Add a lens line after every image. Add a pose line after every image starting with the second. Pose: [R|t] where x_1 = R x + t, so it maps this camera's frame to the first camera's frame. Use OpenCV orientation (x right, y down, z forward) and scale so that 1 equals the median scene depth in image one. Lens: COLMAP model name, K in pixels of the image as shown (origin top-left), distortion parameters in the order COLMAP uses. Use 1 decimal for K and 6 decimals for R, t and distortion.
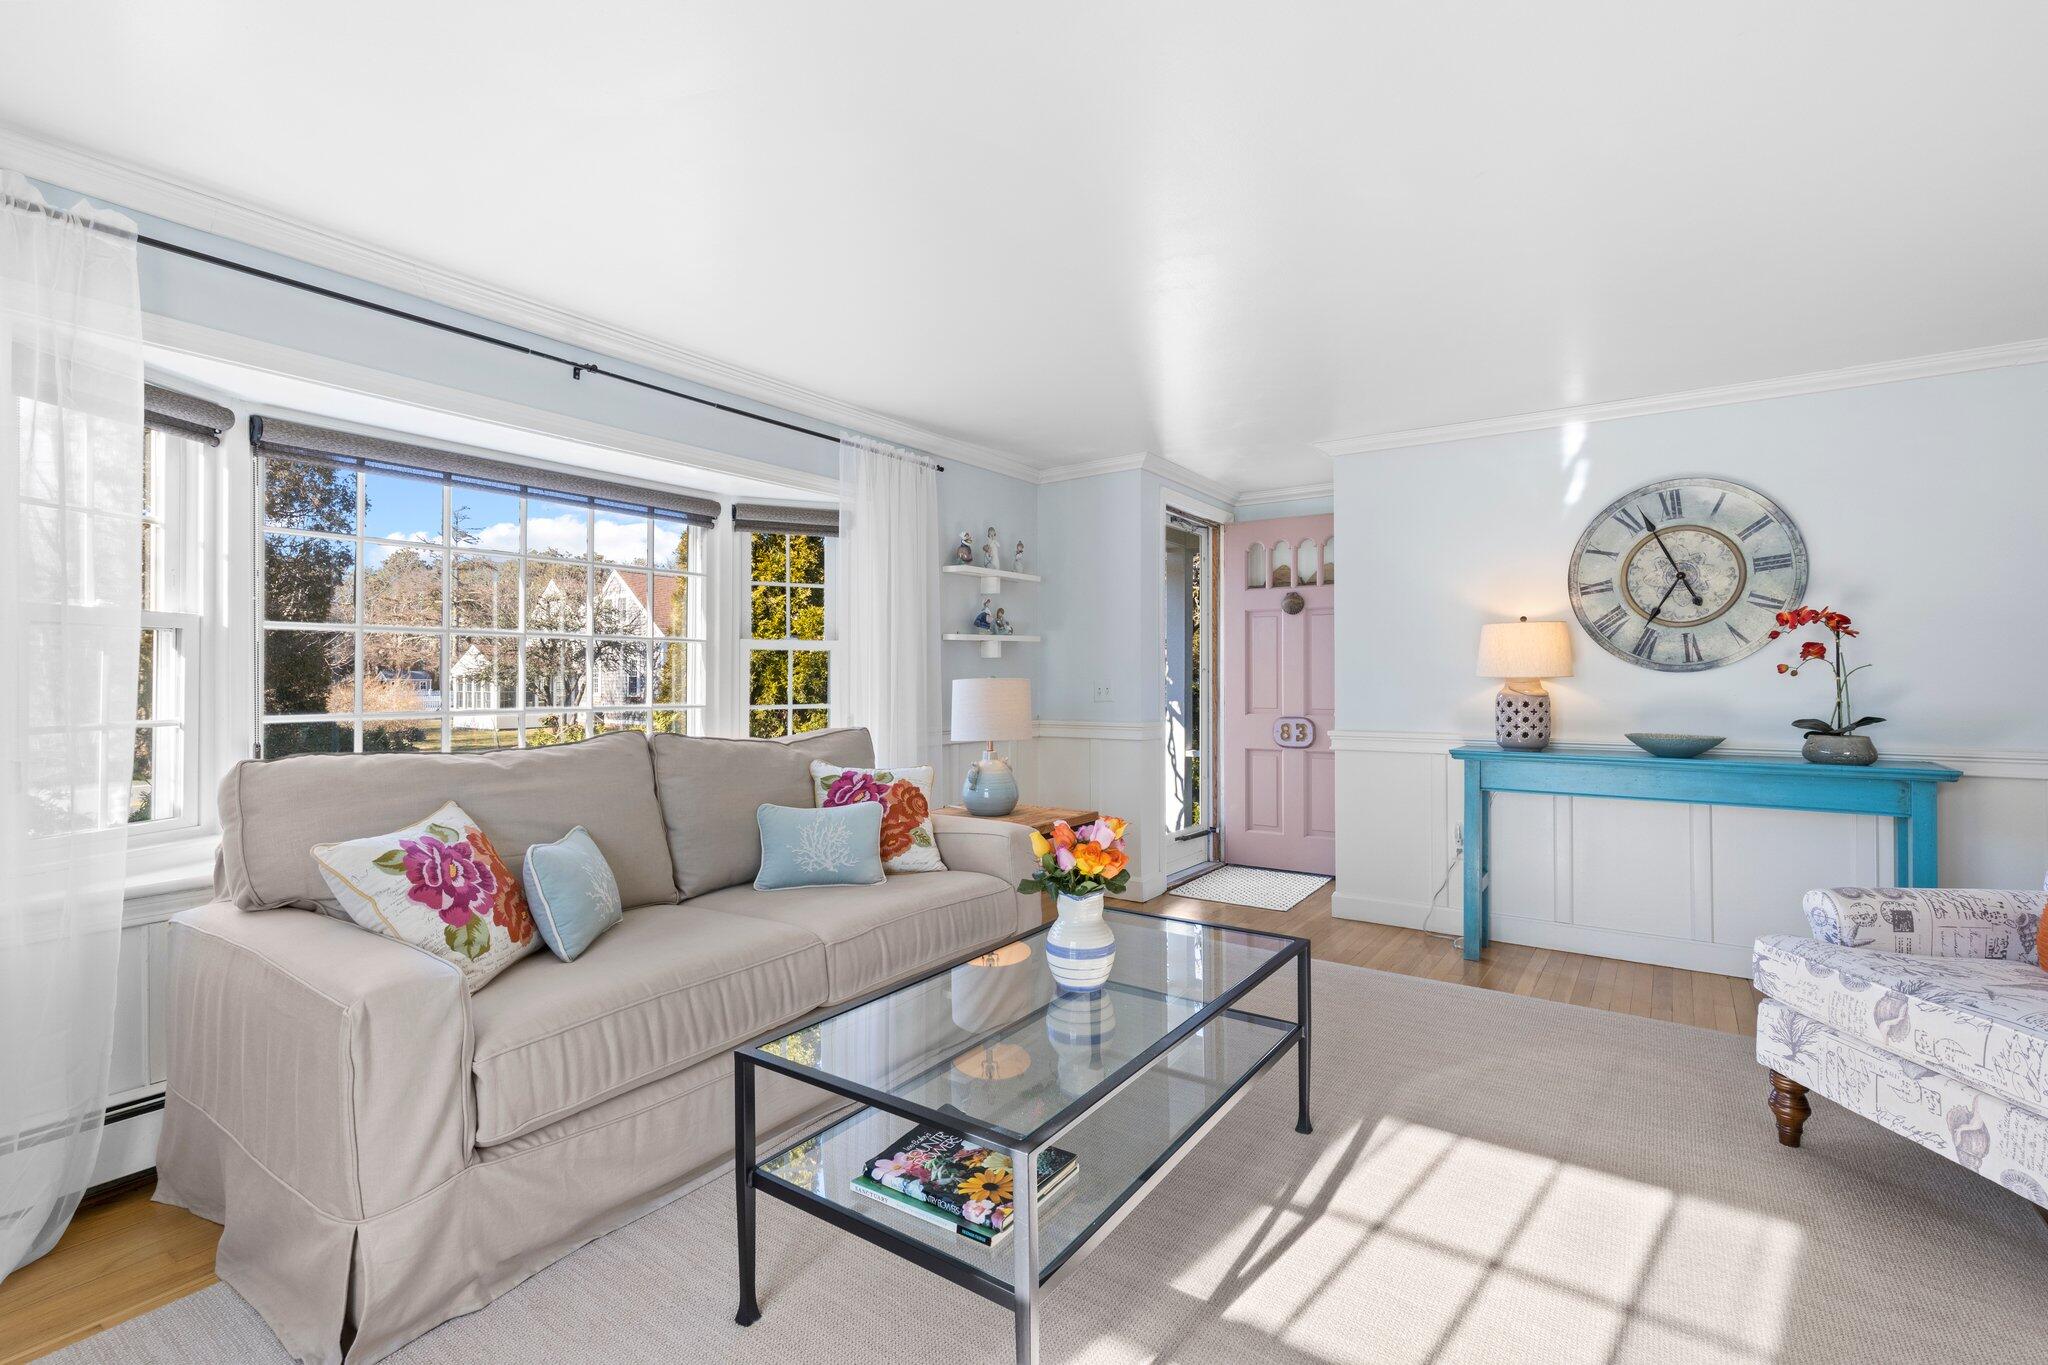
lens RADIAL K [[938.9, 0, 1011.7], [0, 938.9, 685.2], [0, 0, 1]] dist [-0.000689, -0.000006]
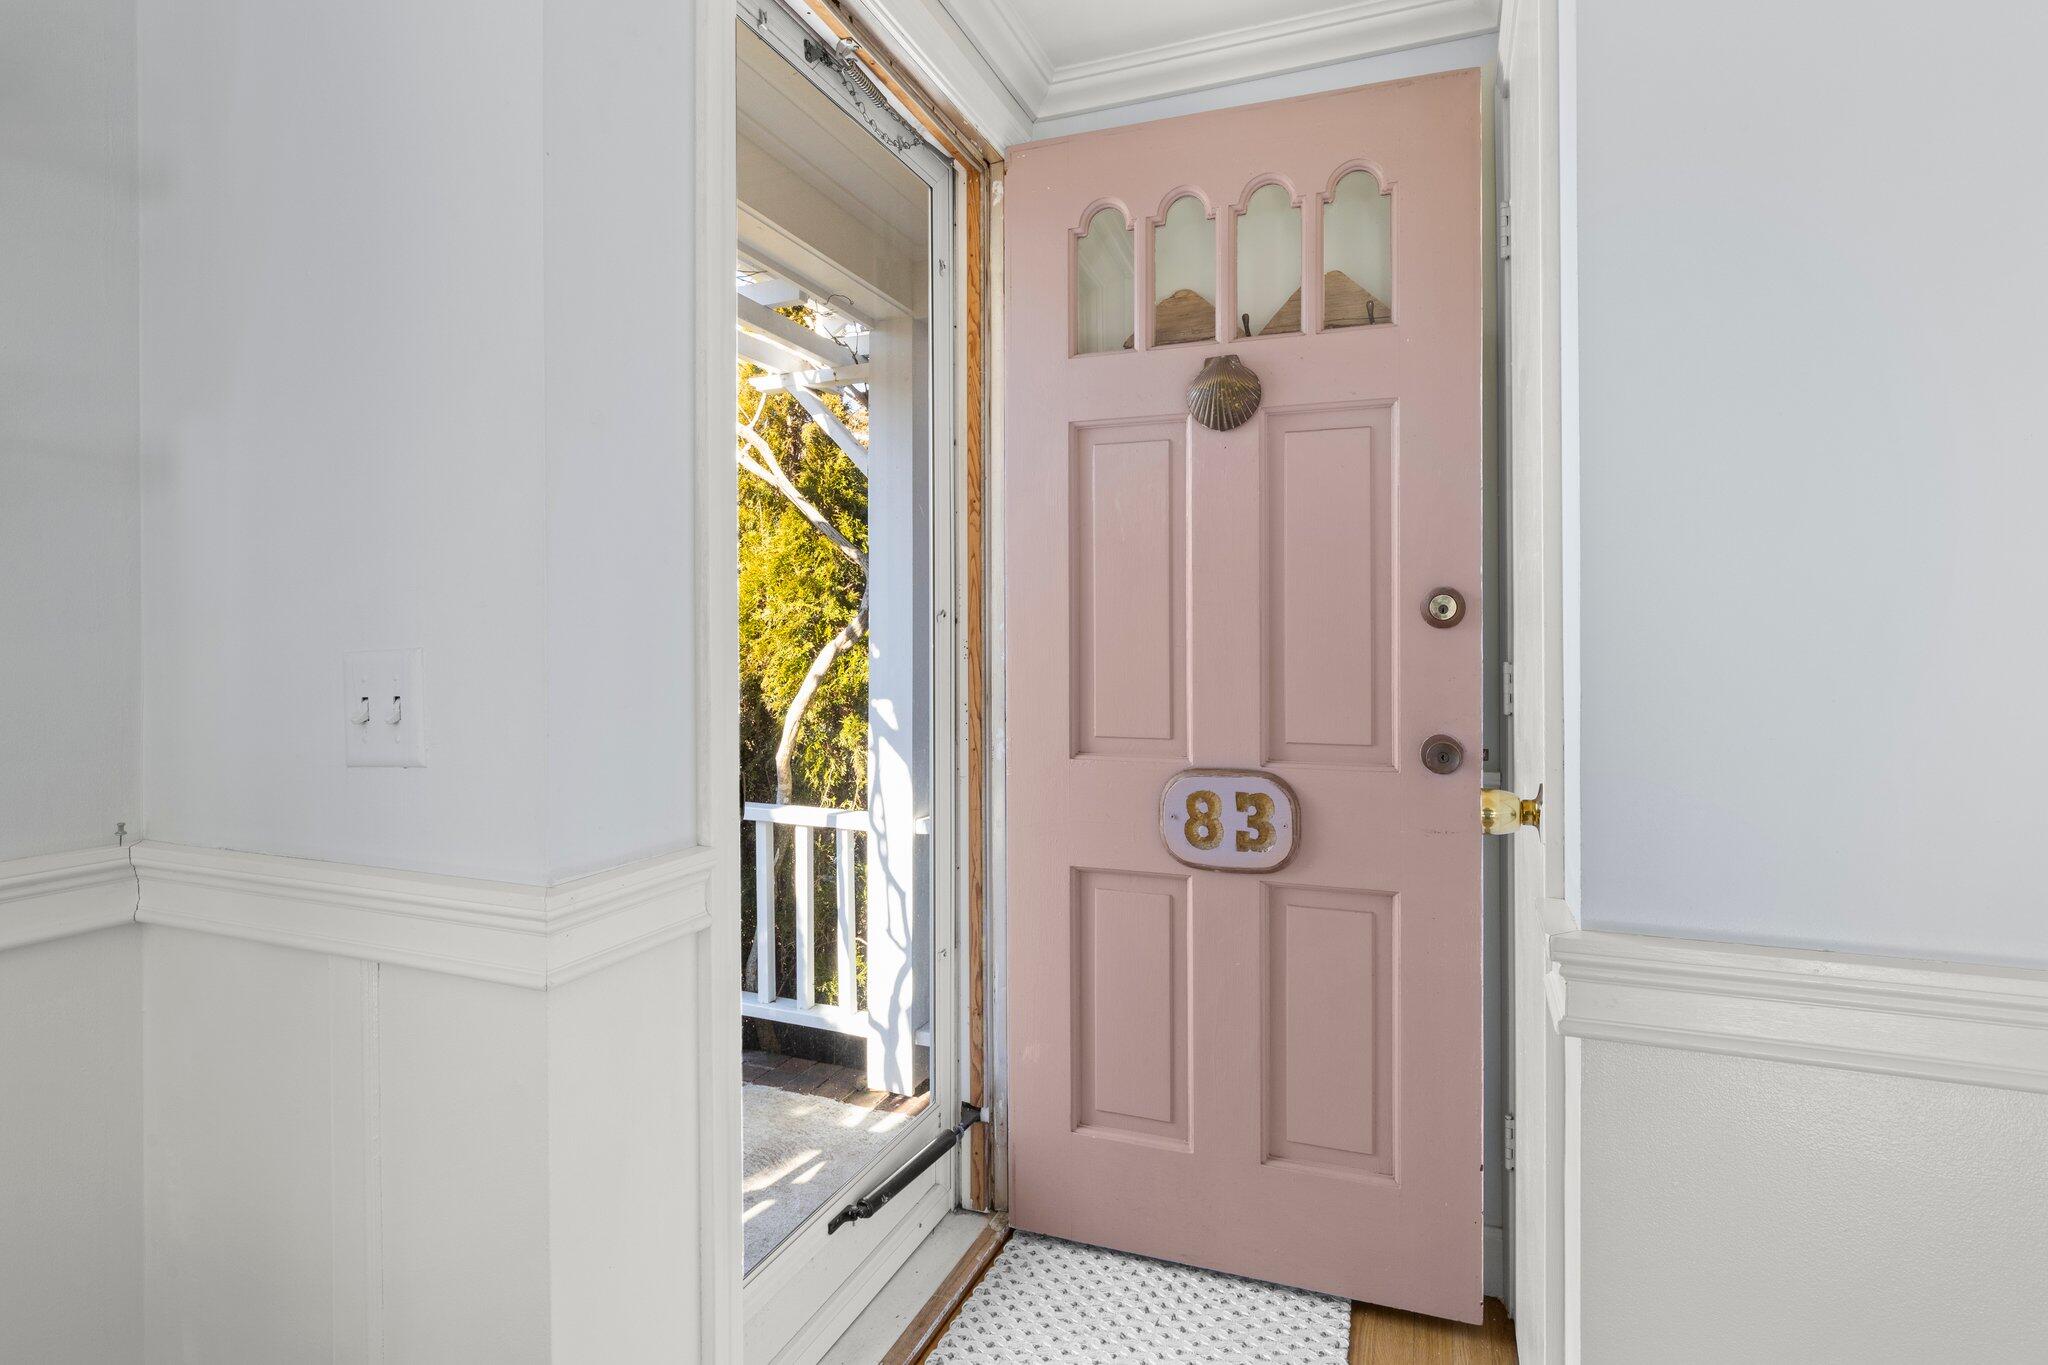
lens RADIAL K [[1049.6, 0, 1026.2], [0, 1049.6, 671.9], [0, 0, 1]] dist [0.000765, 0.000021]
pose [[0.975755, -0.006962, 0.218753, 0.160850], [-0.000632, 0.999400, 0.034624, -0.008635], [-0.218863, -0.033923, 0.975166, 0.673805]]
